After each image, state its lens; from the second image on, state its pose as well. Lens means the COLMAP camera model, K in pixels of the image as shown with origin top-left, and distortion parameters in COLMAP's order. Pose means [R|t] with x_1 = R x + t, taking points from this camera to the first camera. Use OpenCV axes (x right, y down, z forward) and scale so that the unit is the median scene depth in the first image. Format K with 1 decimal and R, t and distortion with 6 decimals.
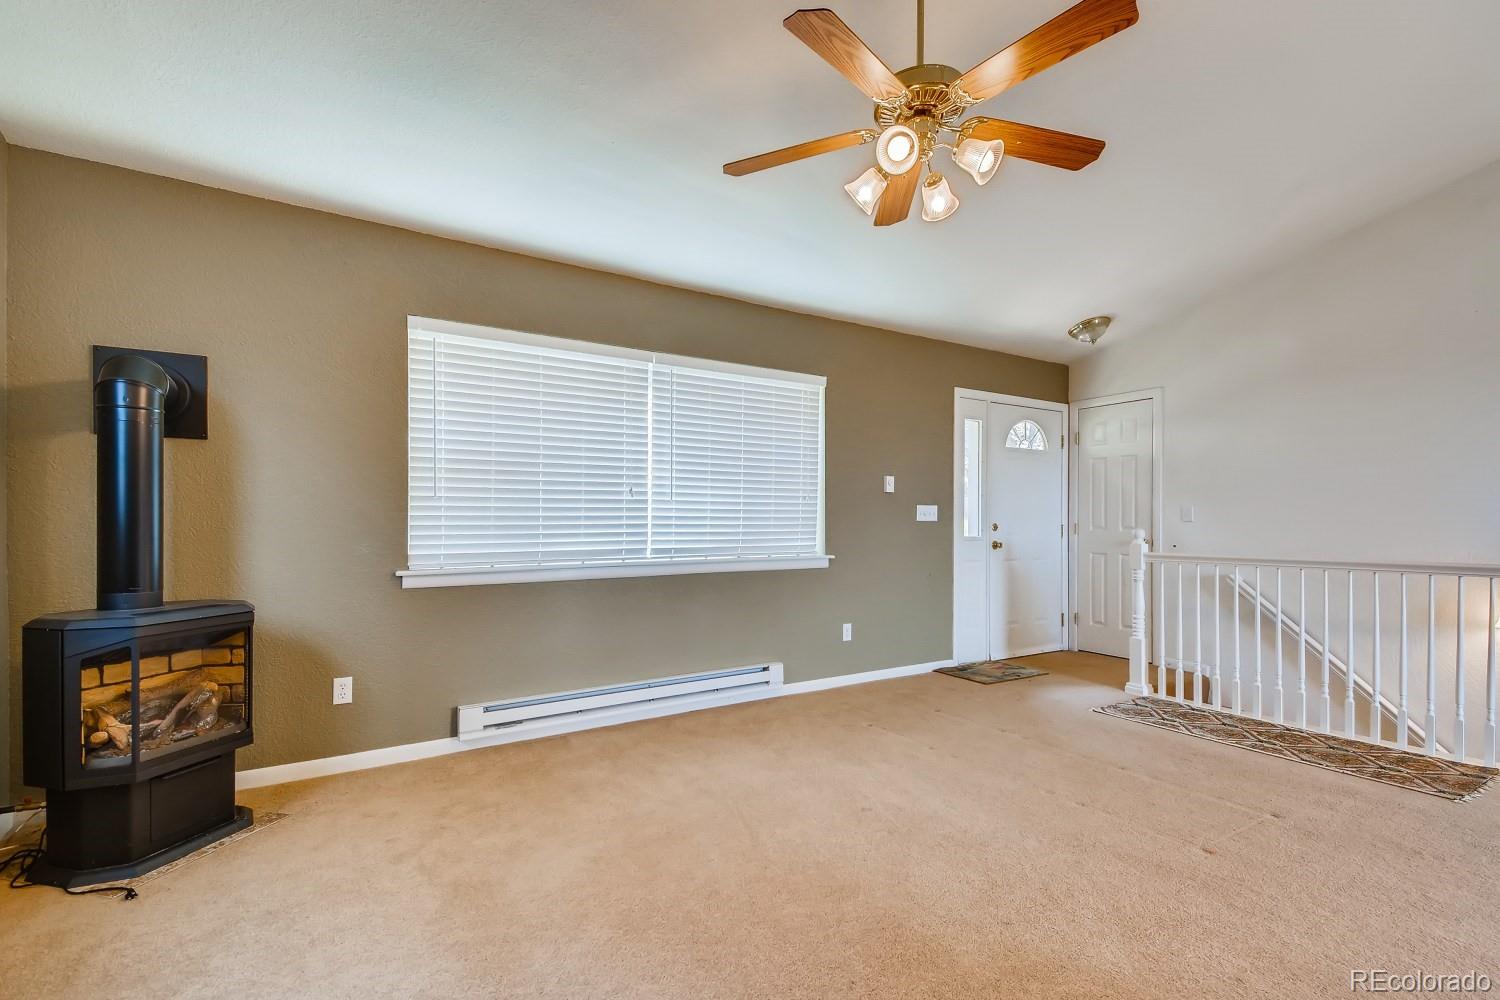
lens RADIAL K [[634.6, 0, 747.5], [0, 634.6, 519.2], [0, 0, 1]] dist [0.000089, -0.000107]
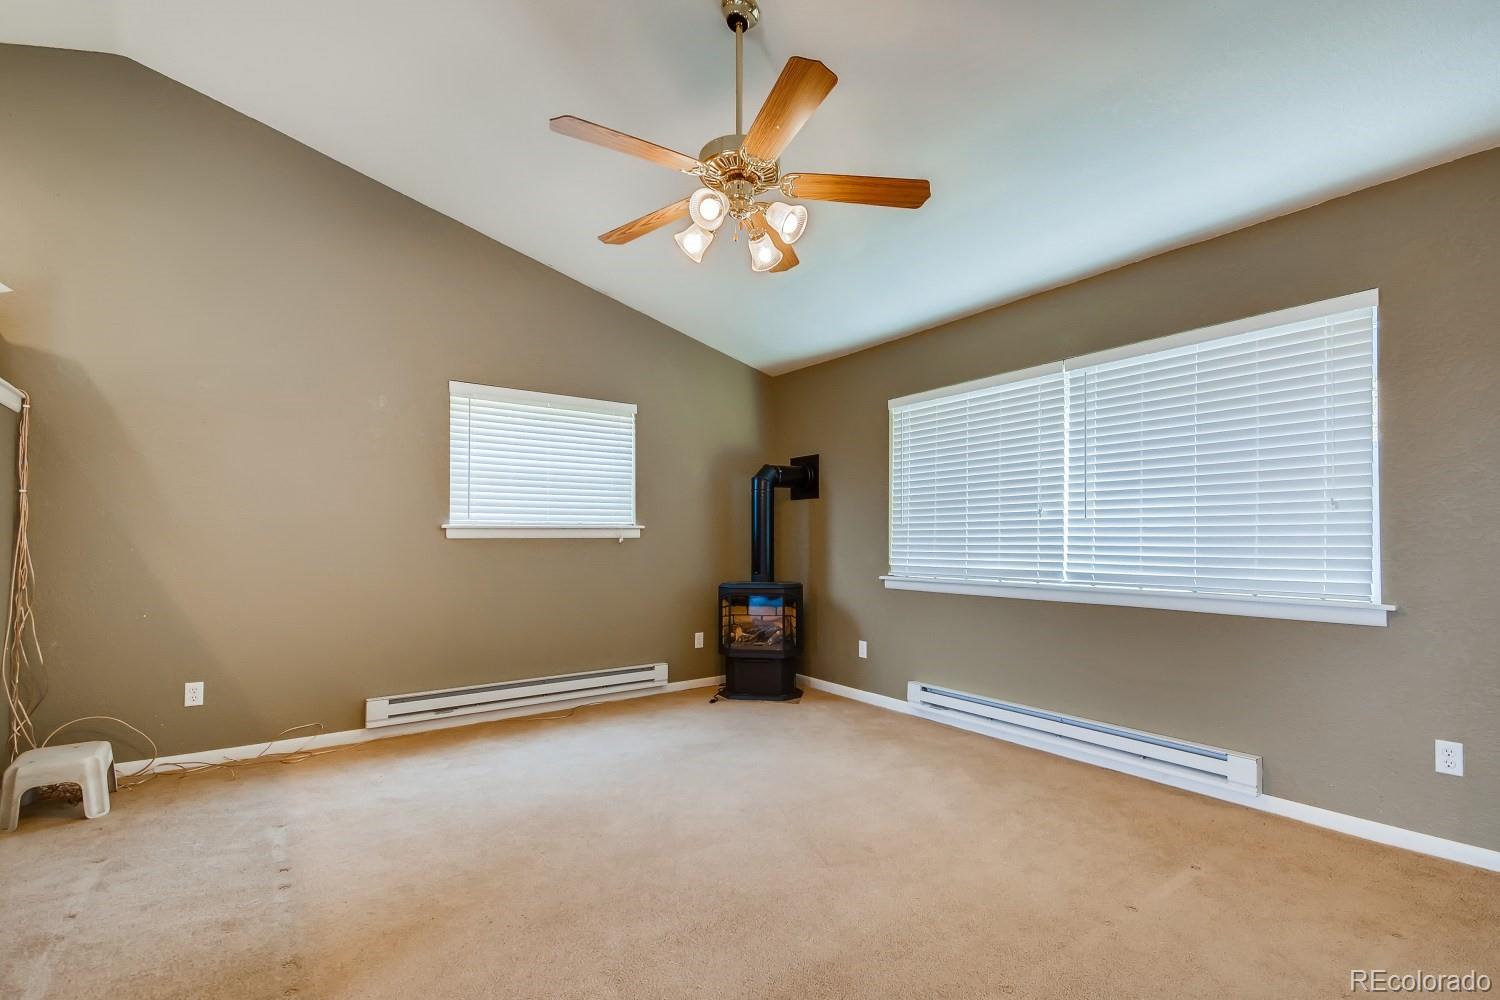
lens RADIAL K [[658.6, 0, 755.4], [0, 658.6, 529.0], [0, 0, 1]] dist [-0.000998, -0.000259]
pose [[0.090920, -0.019848, -0.995660, 0.765529], [-0.001480, 0.999798, -0.020066, 0.003563], [0.995857, 0.003298, 0.090872, 0.465221]]
